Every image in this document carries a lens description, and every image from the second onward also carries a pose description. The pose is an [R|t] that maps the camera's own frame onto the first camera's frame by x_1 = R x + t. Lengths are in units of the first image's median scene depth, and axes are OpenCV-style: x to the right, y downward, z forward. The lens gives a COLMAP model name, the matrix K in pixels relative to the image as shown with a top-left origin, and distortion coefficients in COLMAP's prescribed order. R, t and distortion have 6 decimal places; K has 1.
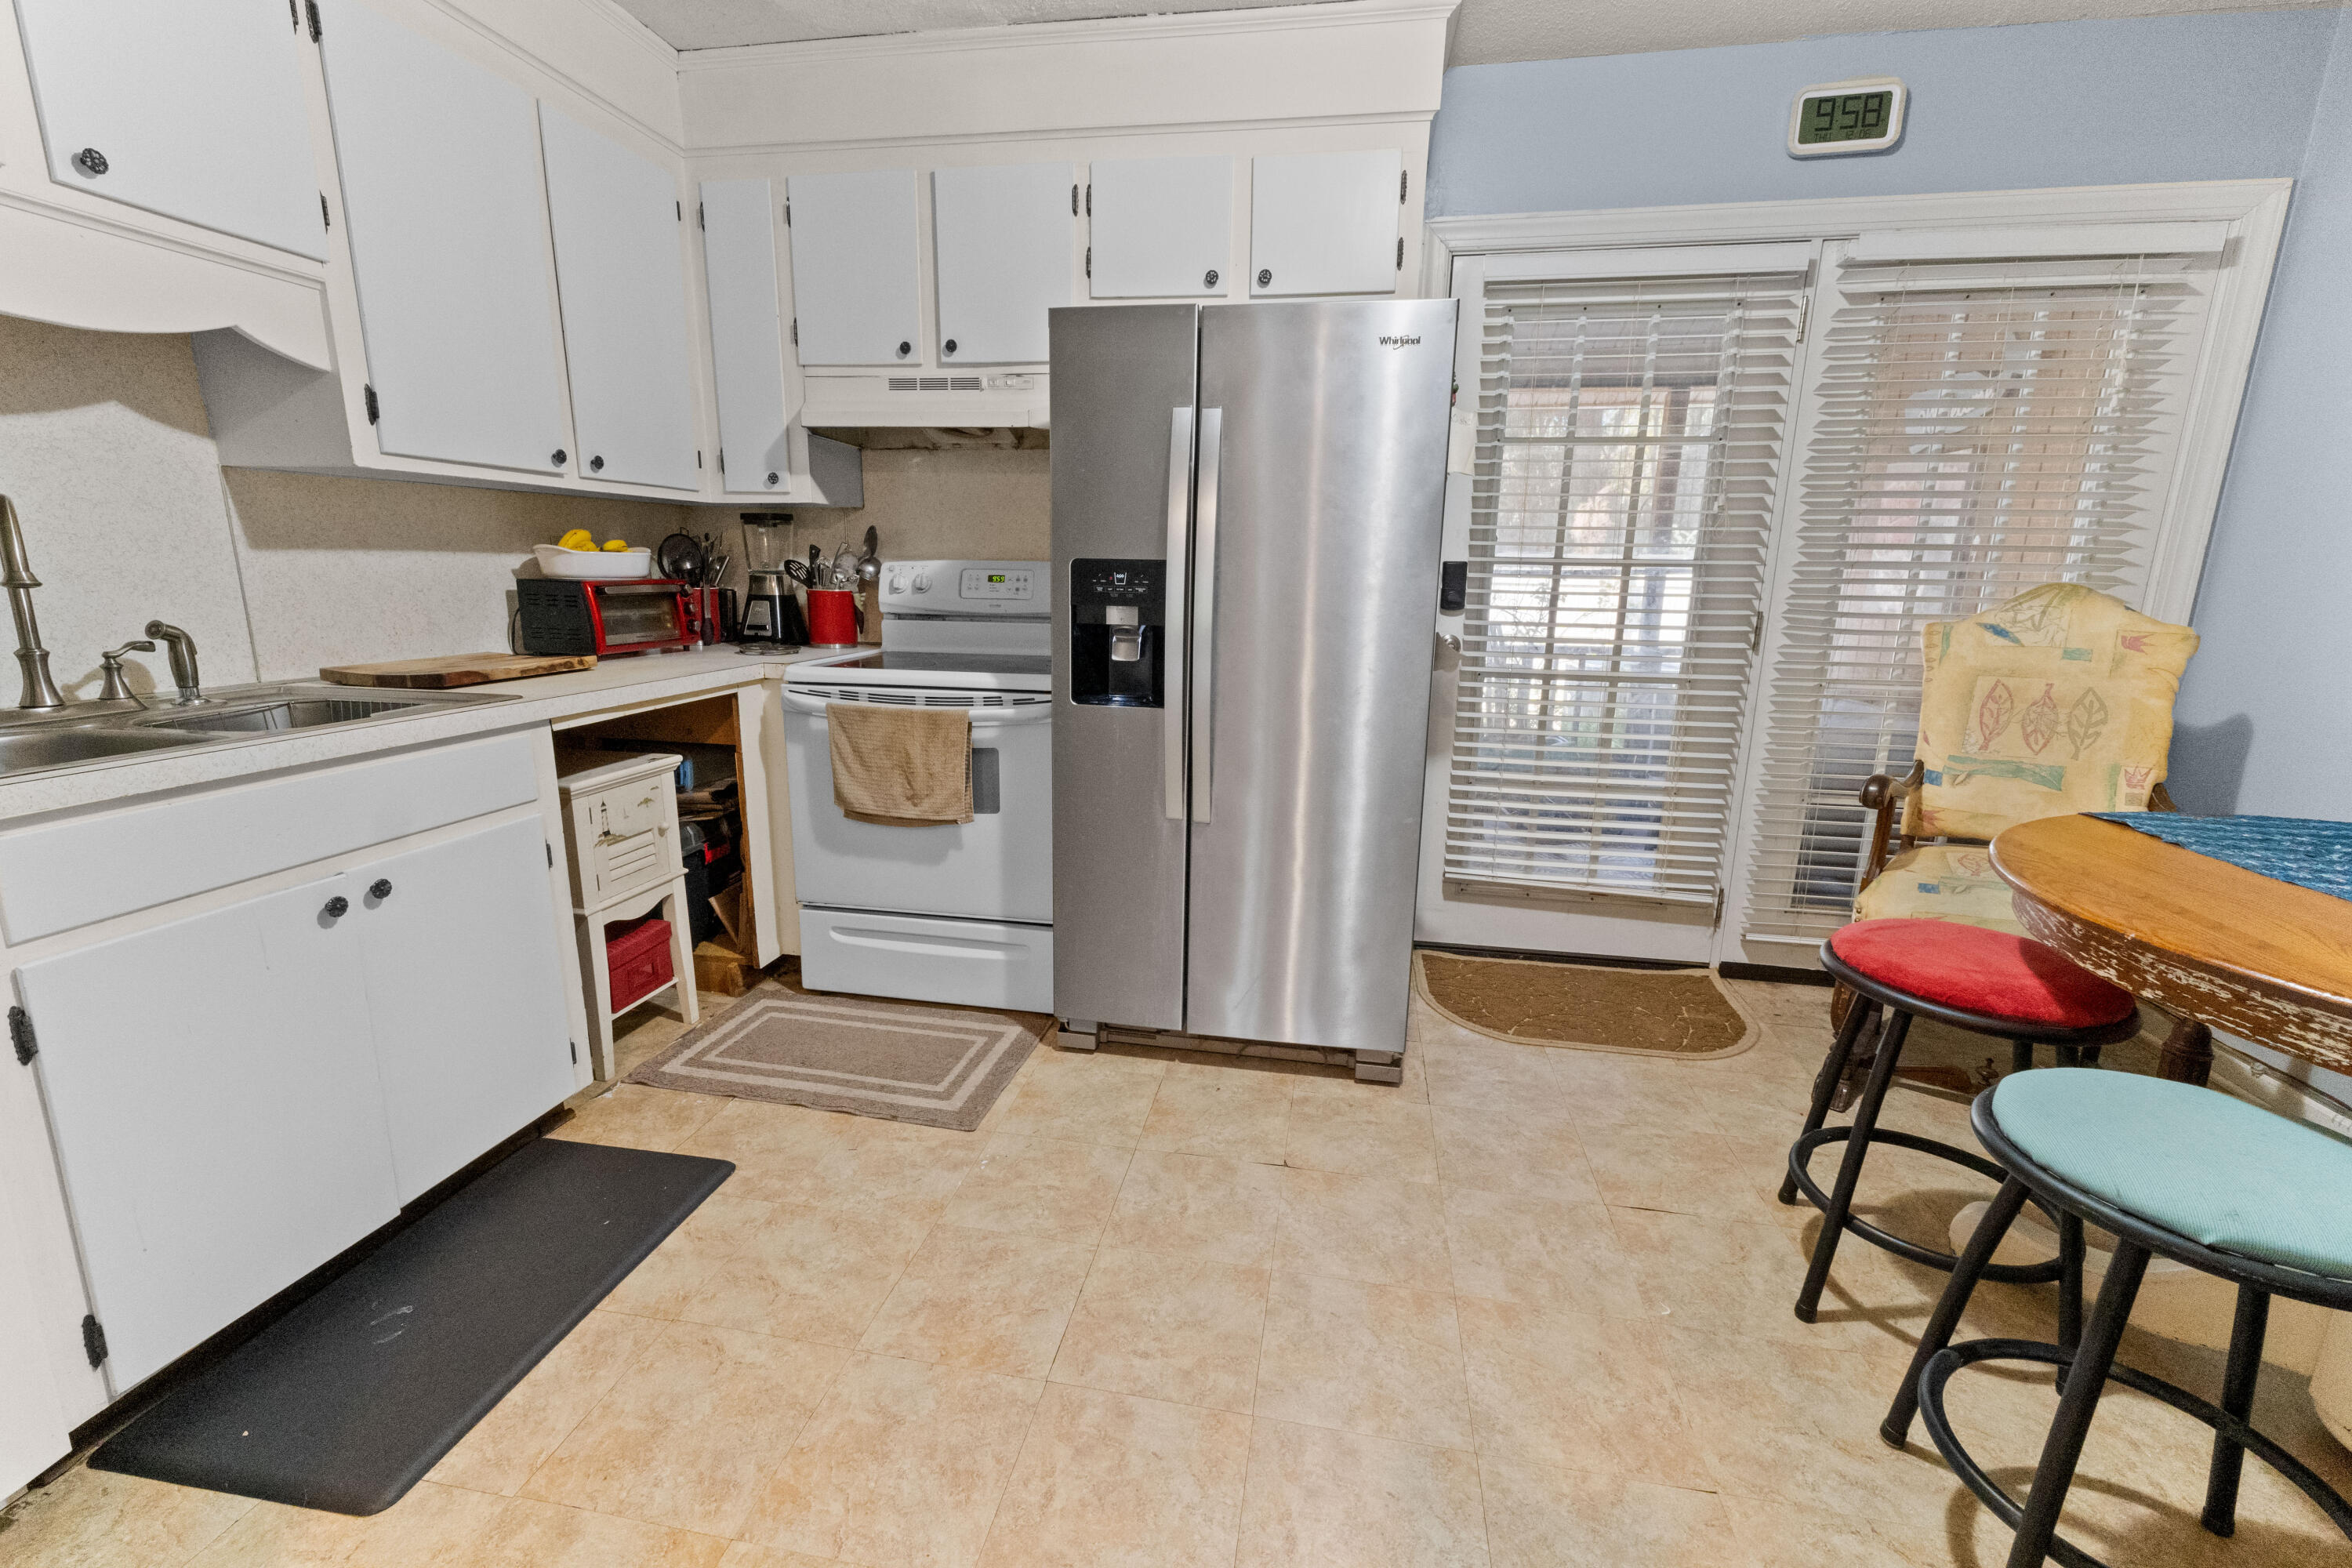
lens RADIAL K [[1018.3, 0, 1166.4], [0, 1018.3, 791.2], [0, 0, 1]] dist [0.011974, 0.000098]
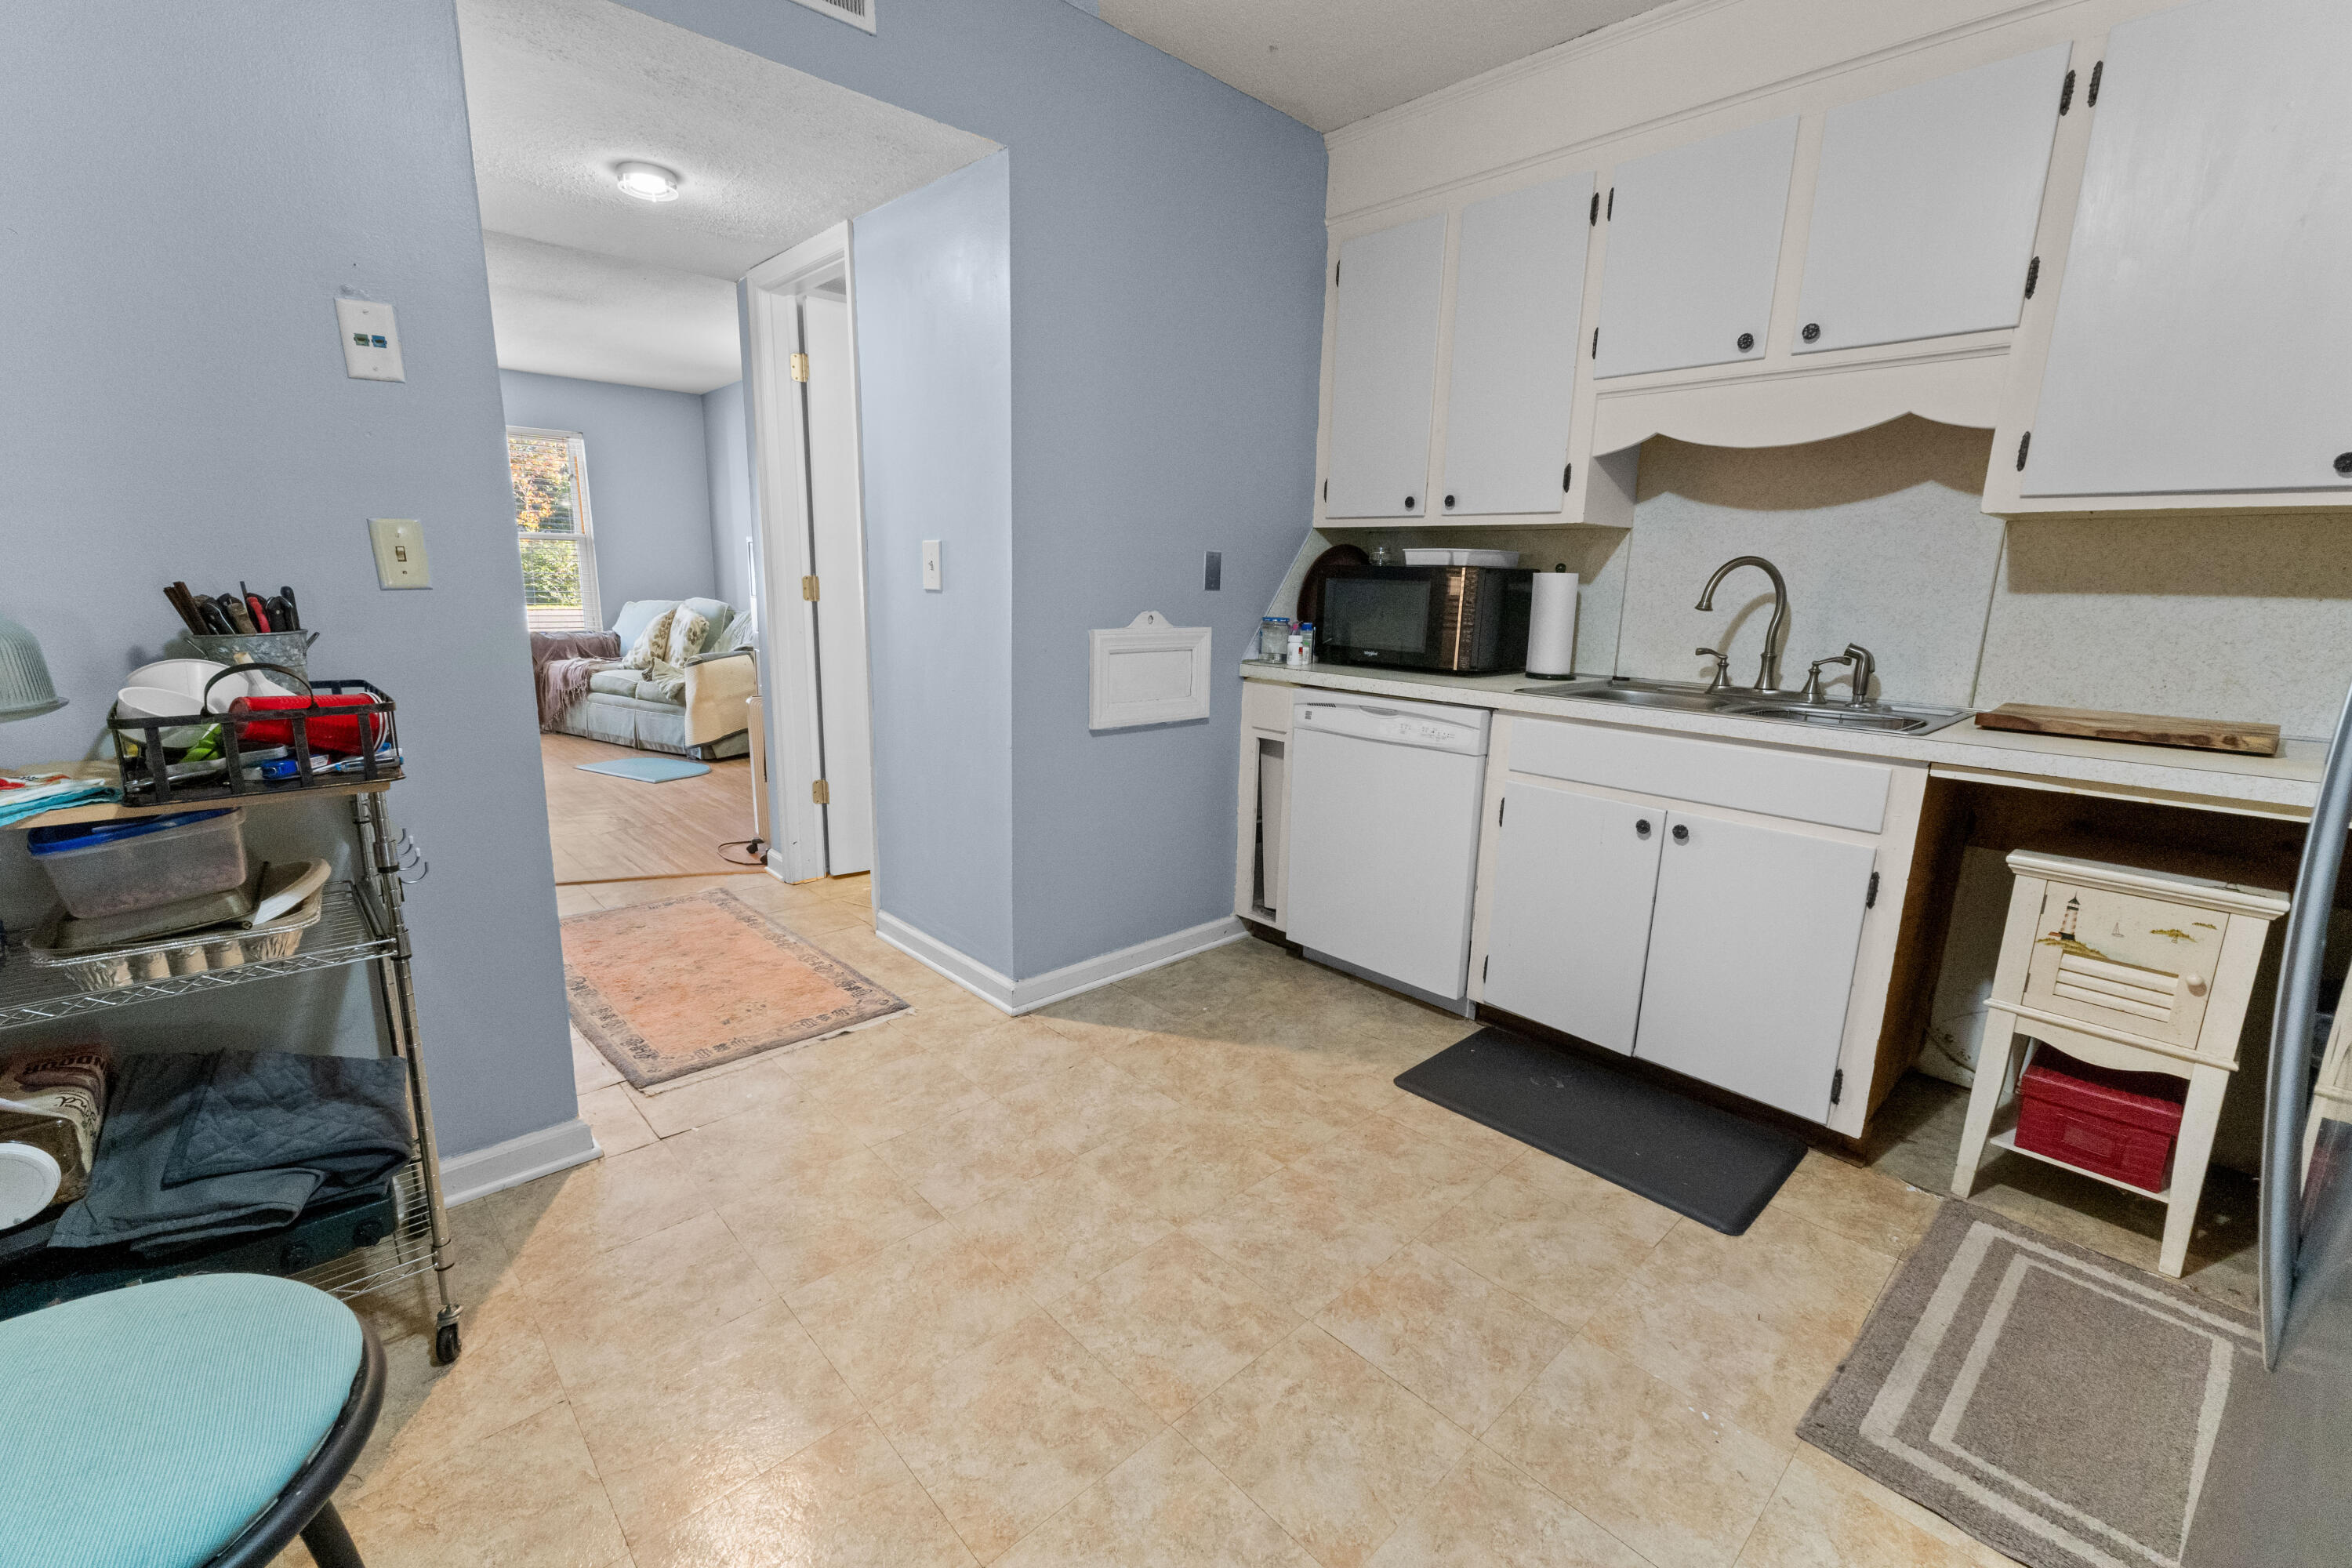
lens RADIAL K [[1018.3, 0, 1166.4], [0, 1018.3, 791.2], [0, 0, 1]] dist [0.011974, 0.000098]
pose [[-0.602925, 0.136052, -0.786112, 0.576625], [-0.208608, 0.924185, 0.319944, -0.201285], [0.770042, 0.356892, -0.528832, 0.958054]]
